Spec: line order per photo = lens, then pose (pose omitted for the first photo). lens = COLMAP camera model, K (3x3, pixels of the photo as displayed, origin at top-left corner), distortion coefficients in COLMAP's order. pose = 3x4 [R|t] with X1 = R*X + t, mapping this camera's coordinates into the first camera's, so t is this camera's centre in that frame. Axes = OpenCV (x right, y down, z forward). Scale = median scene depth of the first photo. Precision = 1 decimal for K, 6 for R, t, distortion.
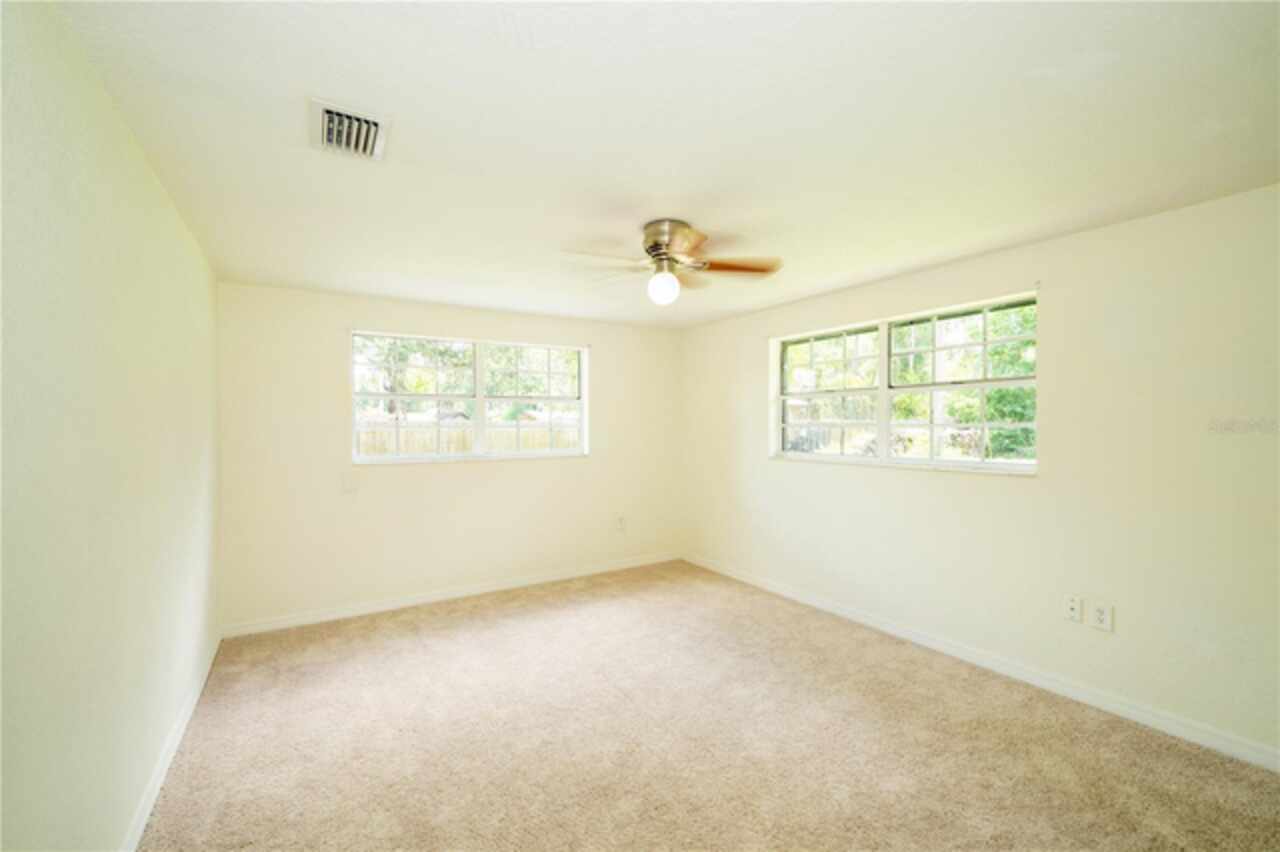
lens RADIAL K [[541.7, 0, 640.0], [0, 541.7, 426.0], [0, 0, 1]] dist [0.000479, -0.000007]
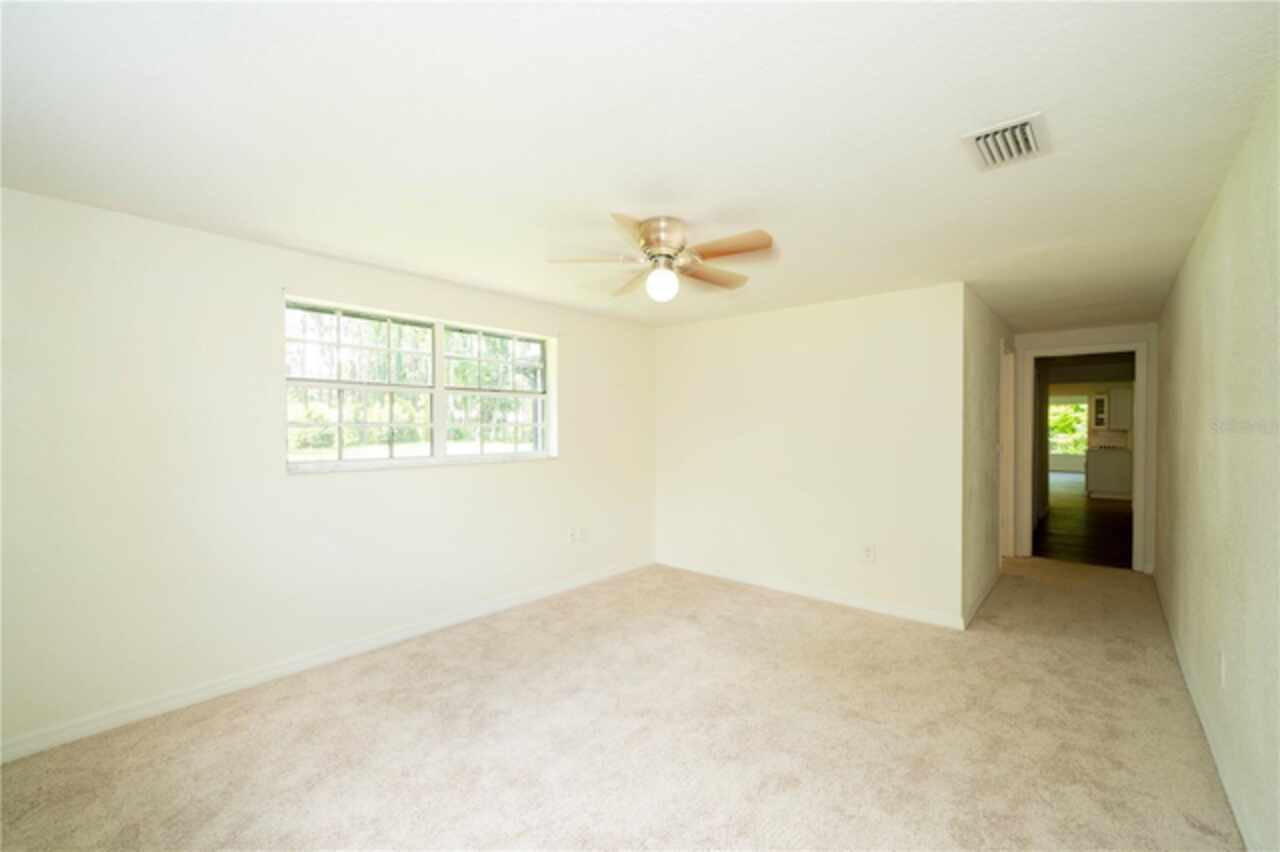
lens RADIAL K [[541.7, 0, 640.0], [0, 541.7, 426.0], [0, 0, 1]] dist [0.000479, -0.000007]
pose [[-0.310278, 0.007838, 0.950613, -0.616147], [0.007674, 0.999954, -0.005740, 0.010056], [-0.950615, 0.005514, -0.310324, 0.950387]]
